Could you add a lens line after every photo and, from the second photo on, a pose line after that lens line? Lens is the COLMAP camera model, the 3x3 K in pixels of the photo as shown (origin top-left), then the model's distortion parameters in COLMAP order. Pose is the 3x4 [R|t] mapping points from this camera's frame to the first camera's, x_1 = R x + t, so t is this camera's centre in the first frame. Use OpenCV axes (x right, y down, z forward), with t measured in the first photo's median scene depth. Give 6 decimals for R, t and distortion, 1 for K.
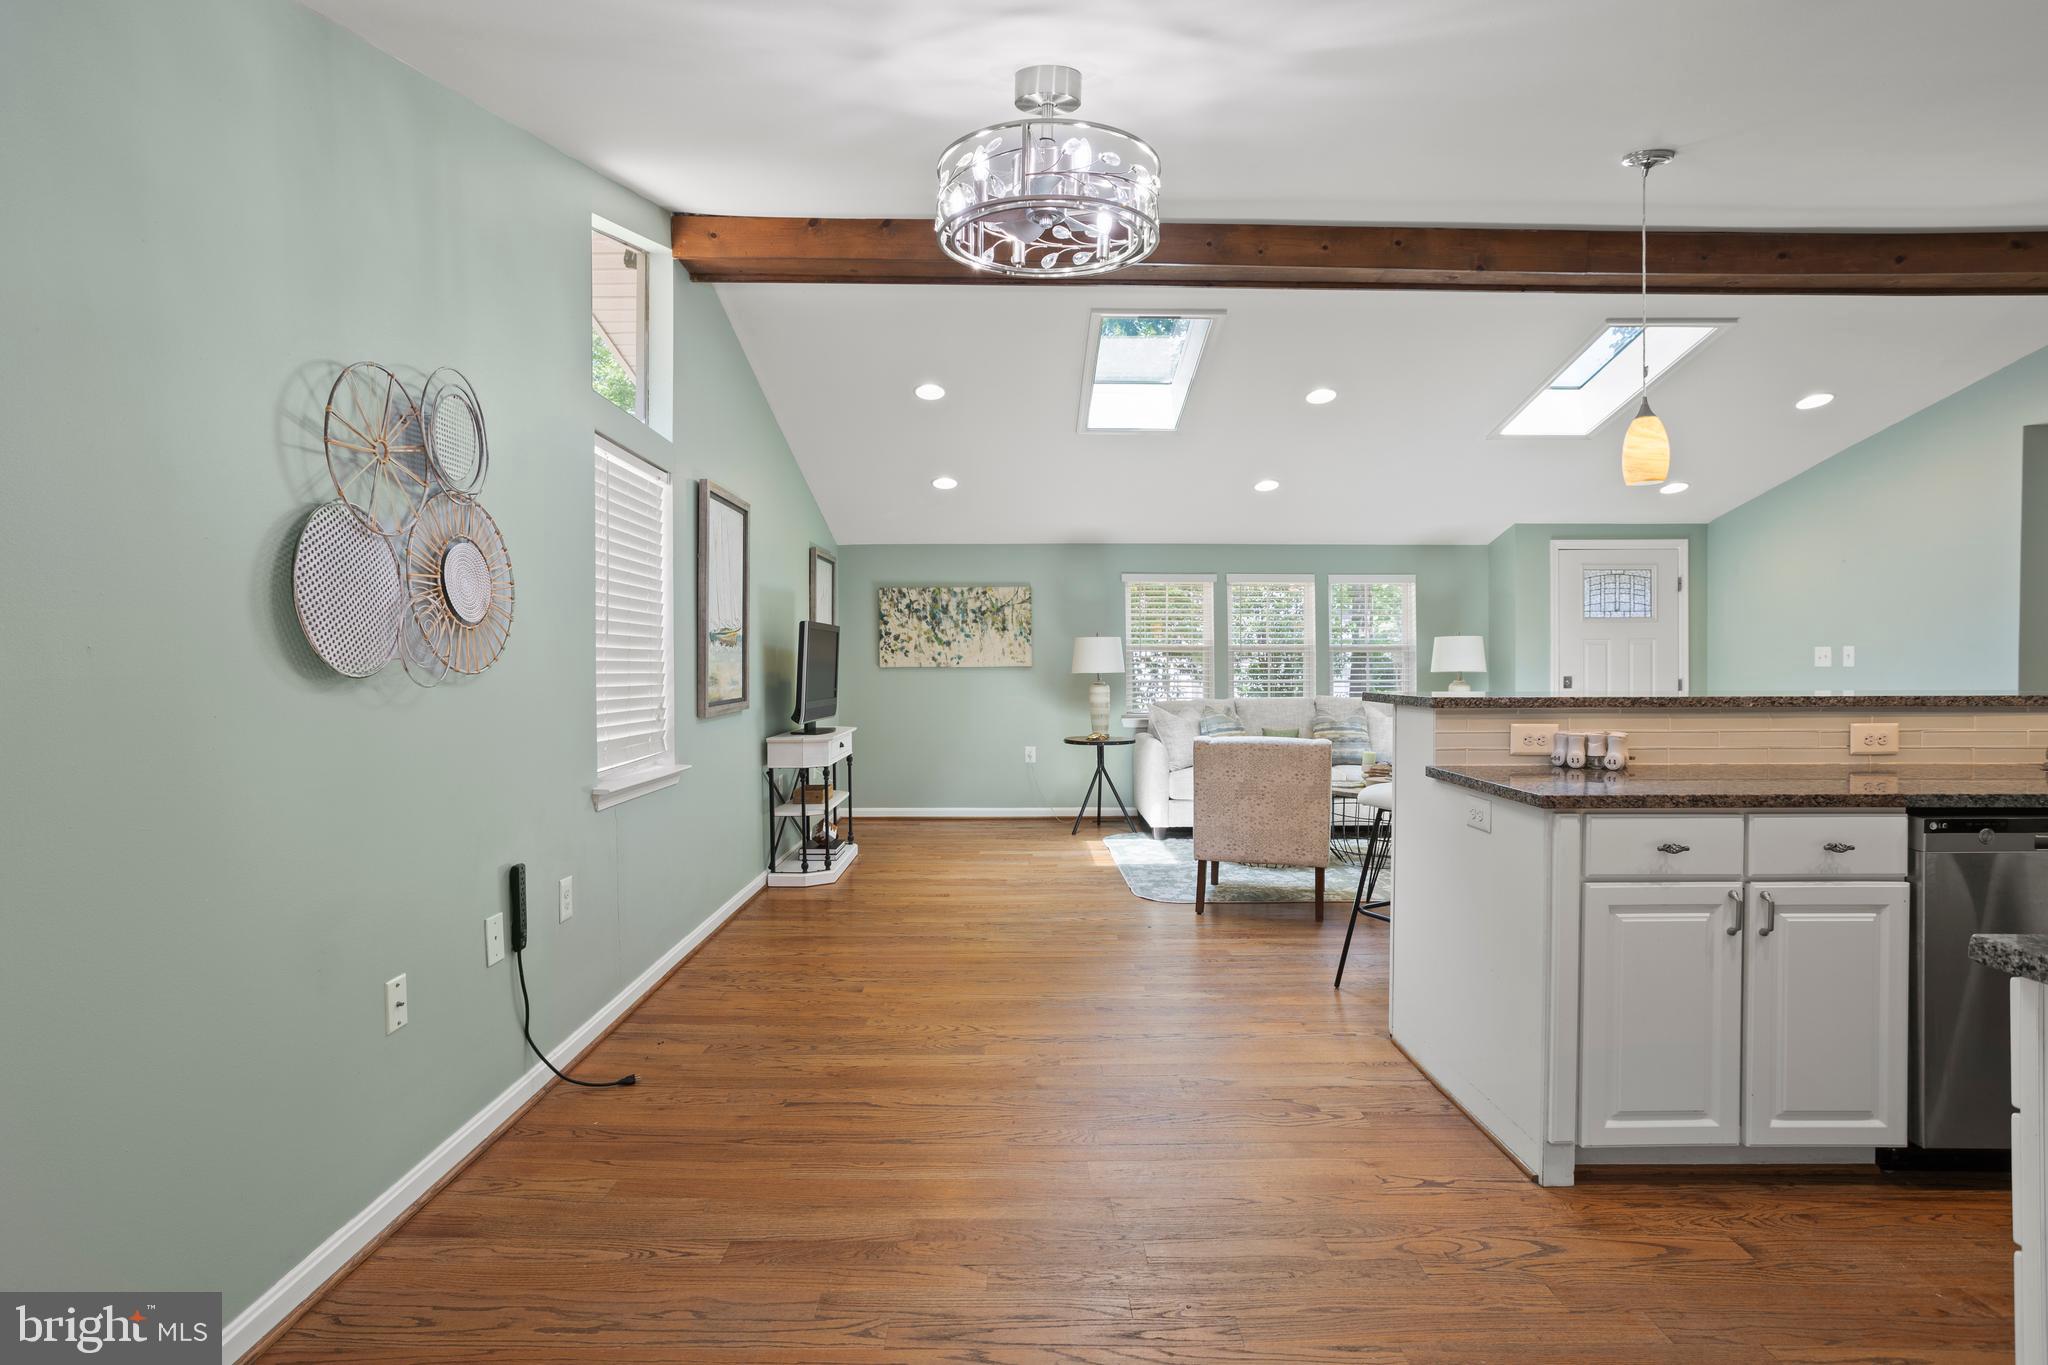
lens RADIAL K [[961.4, 0, 1012.4], [0, 961.4, 673.0], [0, 0, 1]] dist [-0.016641, 0.000792]
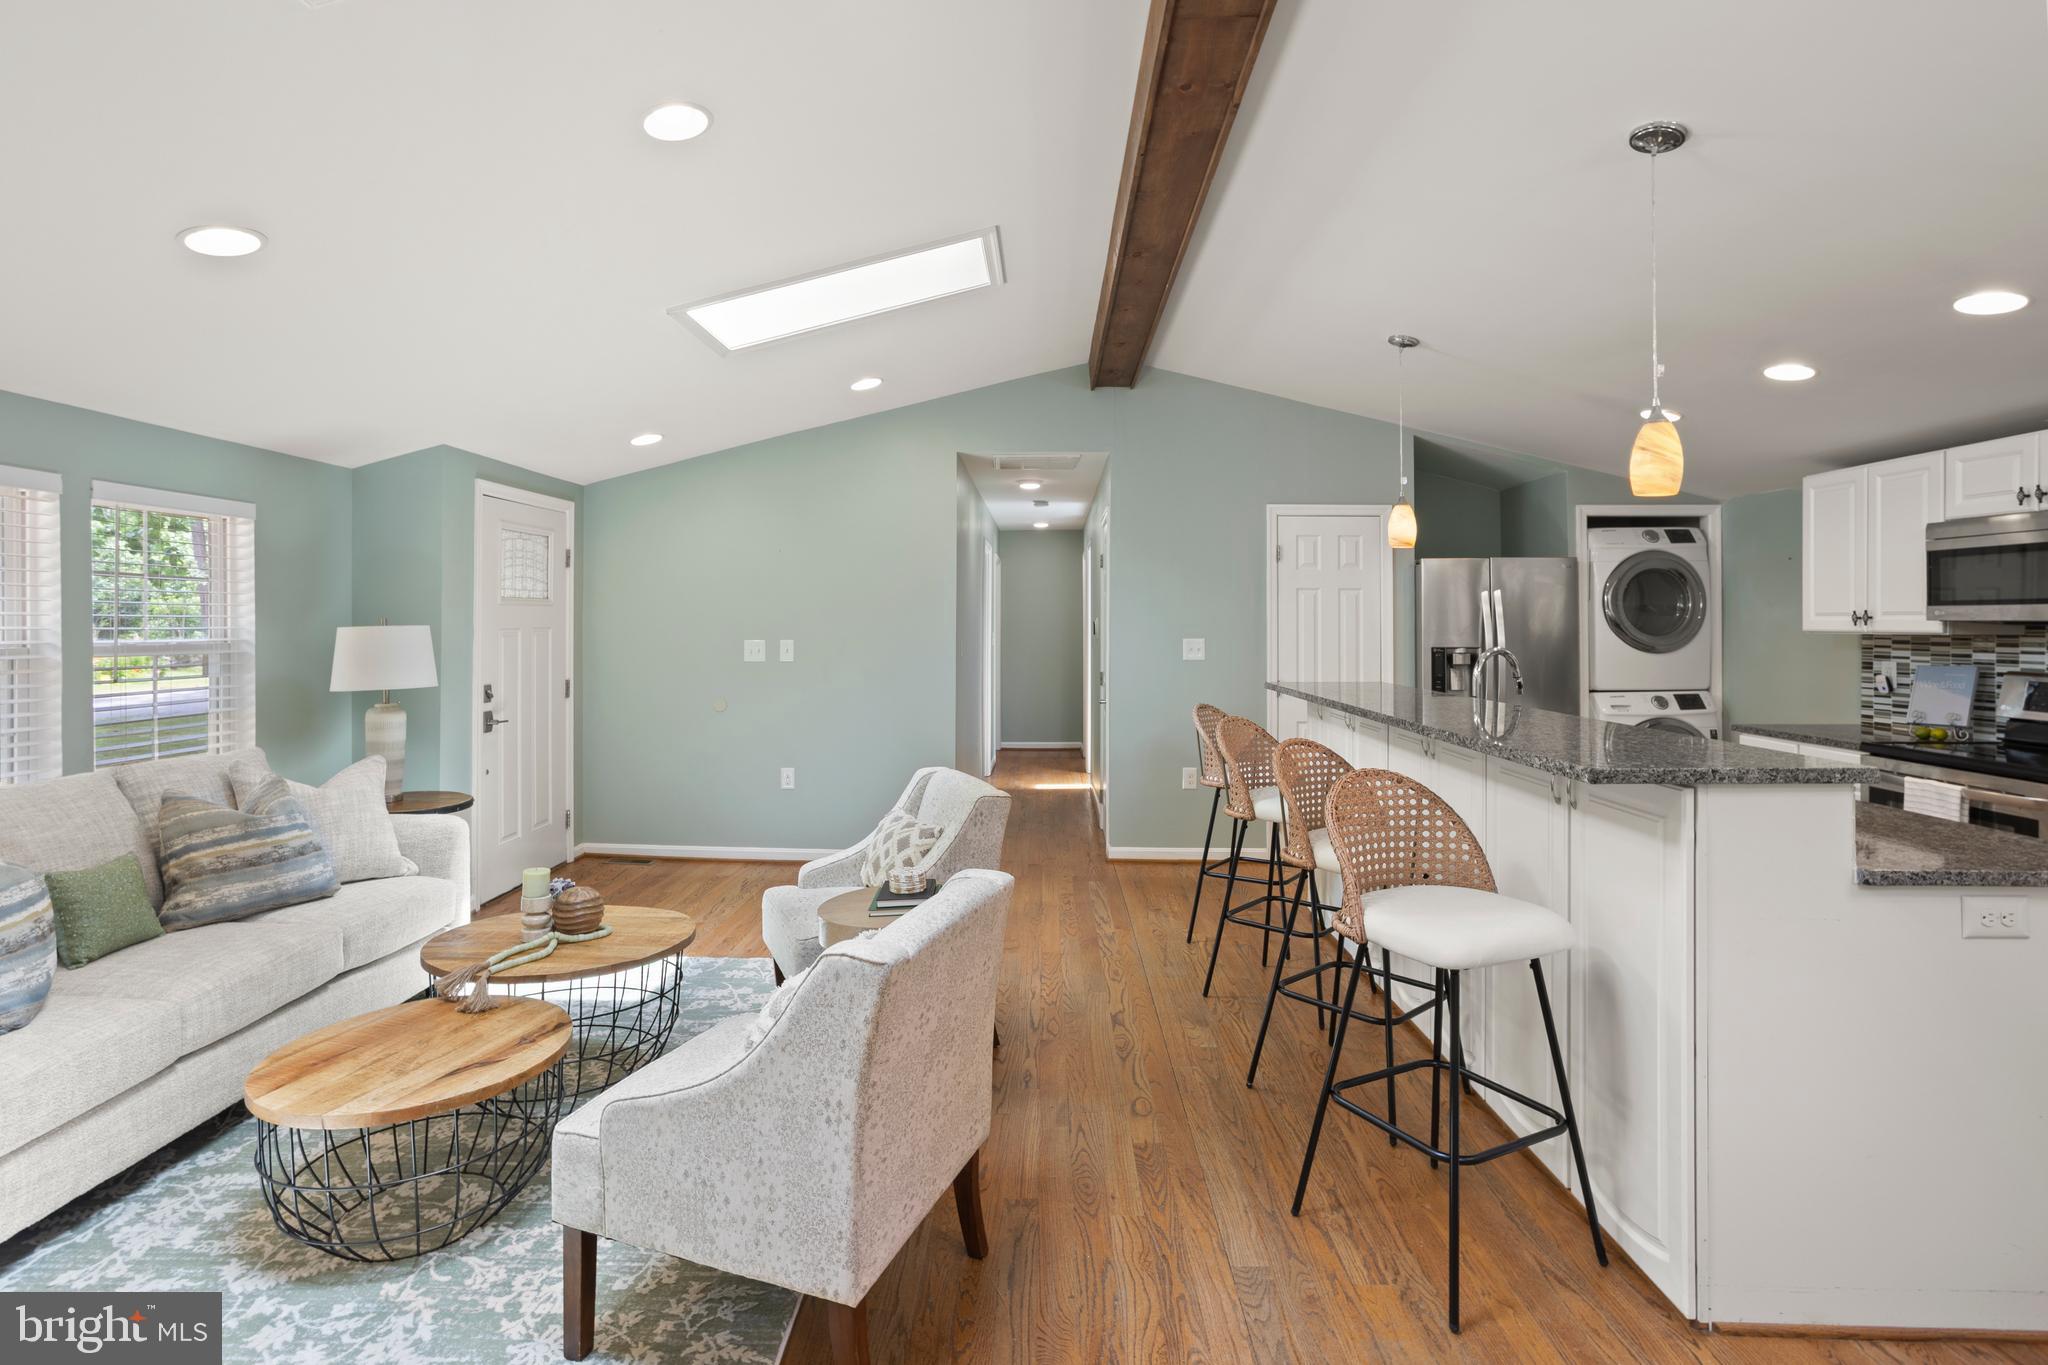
lens RADIAL K [[1002.0, 0, 1017.2], [0, 1002.0, 604.8], [0, 0, 1]] dist [-0.037925, 0.018924]
pose [[0.022576, 0.020694, 0.999531, -0.121253], [0.013279, 0.999691, -0.020997, -0.035883], [-0.999657, 0.013747, 0.022294, 0.674938]]
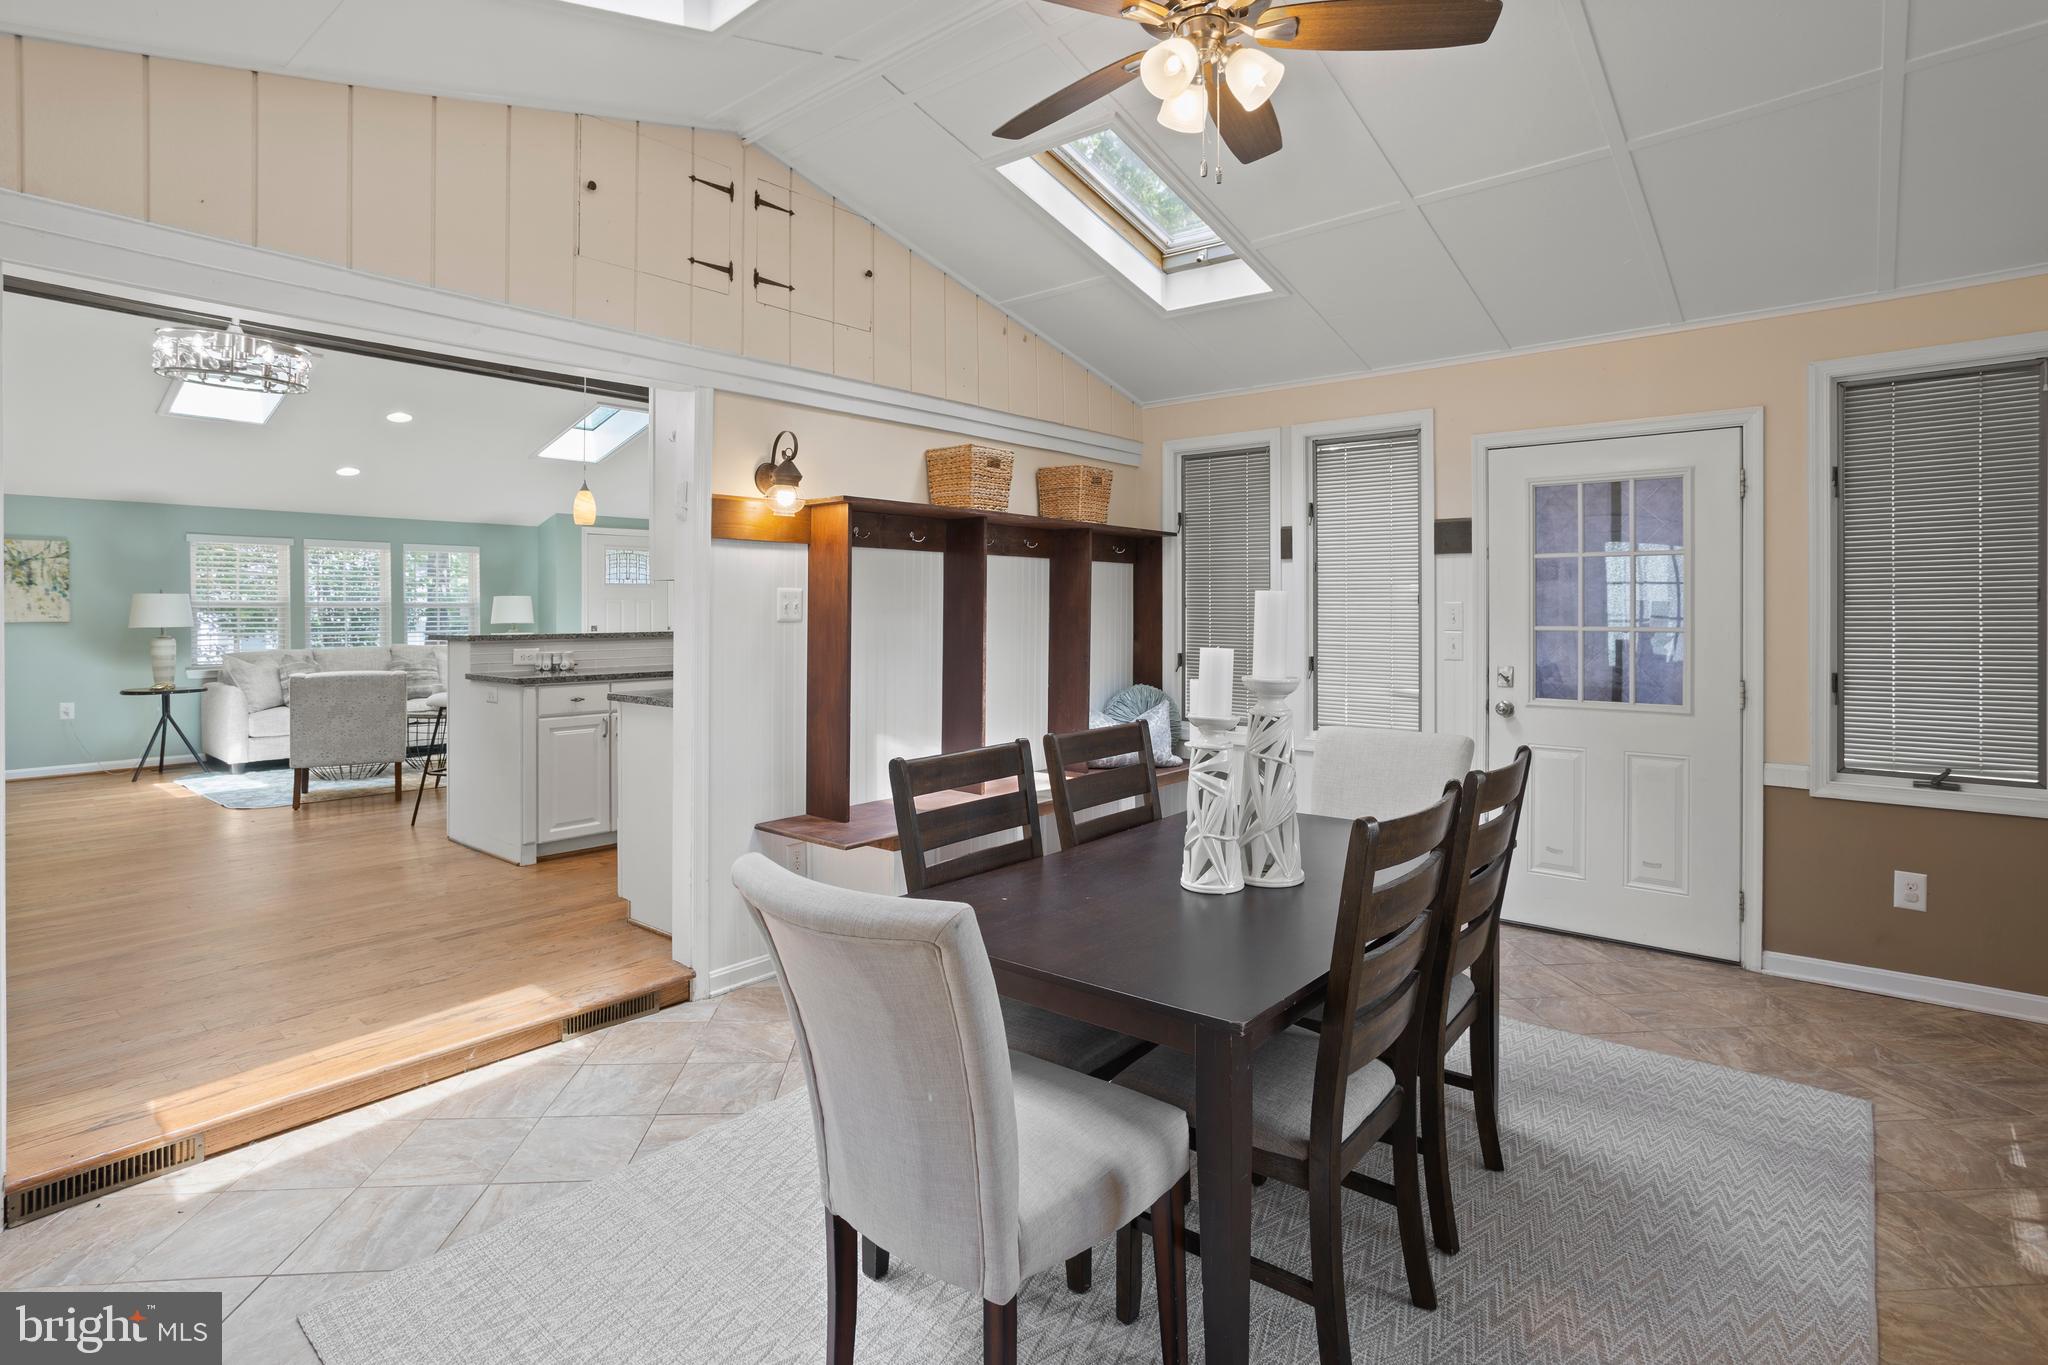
lens RADIAL K [[1022.8, 0, 1024.2], [0, 1022.8, 614.9], [0, 0, 1]] dist [-0.055948, 0.040544]
pose [[0.642310, -0.001893, 0.766442, -0.151583], [0.012096, 0.999897, -0.007667, 0.006617], [-0.766349, 0.014196, 0.642267, -0.449234]]
